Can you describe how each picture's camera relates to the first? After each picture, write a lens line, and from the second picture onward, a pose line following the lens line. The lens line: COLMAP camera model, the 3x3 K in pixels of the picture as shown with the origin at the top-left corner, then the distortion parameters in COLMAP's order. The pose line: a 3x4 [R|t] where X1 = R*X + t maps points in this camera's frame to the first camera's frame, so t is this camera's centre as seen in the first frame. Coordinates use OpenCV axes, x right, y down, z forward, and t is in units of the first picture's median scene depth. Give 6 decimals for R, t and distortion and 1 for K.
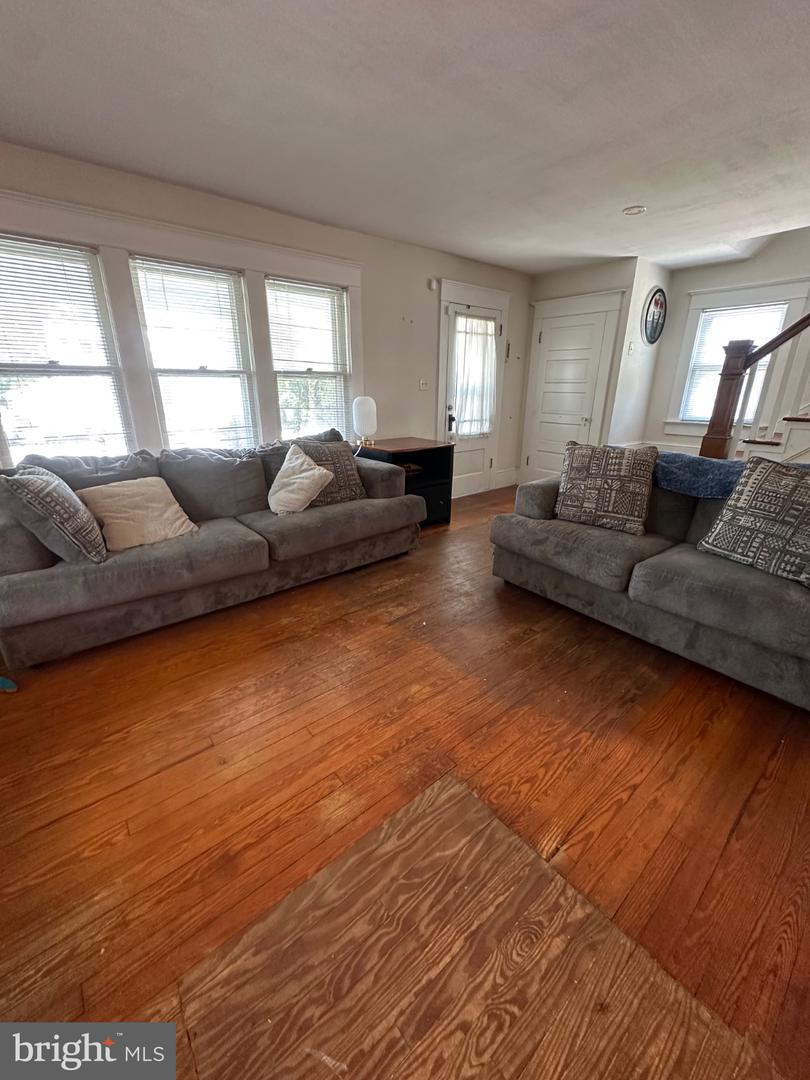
lens RADIAL K [[431.4, 0, 404.5], [0, 431.4, 538.6], [0, 0, 1]] dist [-0.005270, 0.000925]
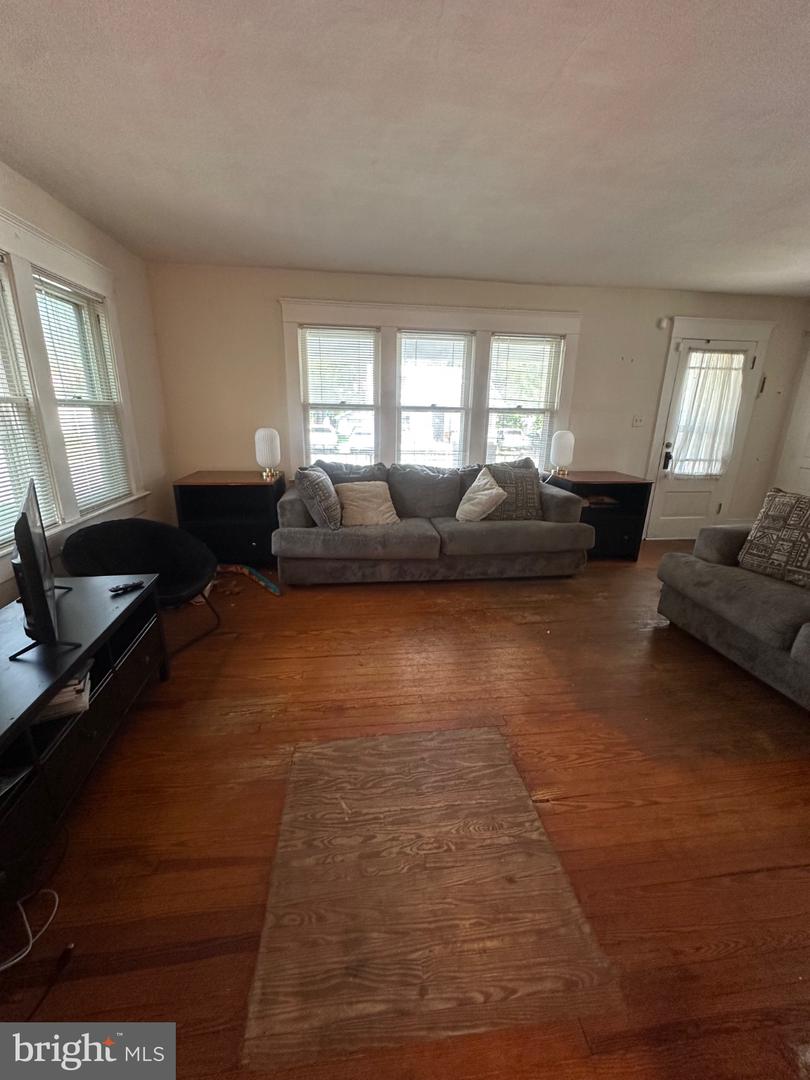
lens RADIAL K [[431.4, 0, 403.3], [0, 431.4, 537.9], [0, 0, 1]] dist [-0.005270, 0.000925]
pose [[0.839145, 0.164543, -0.518422, 0.232976], [-0.196219, 0.980539, -0.006395, 0.032651], [0.507280, 0.107090, 0.855101, -0.153223]]
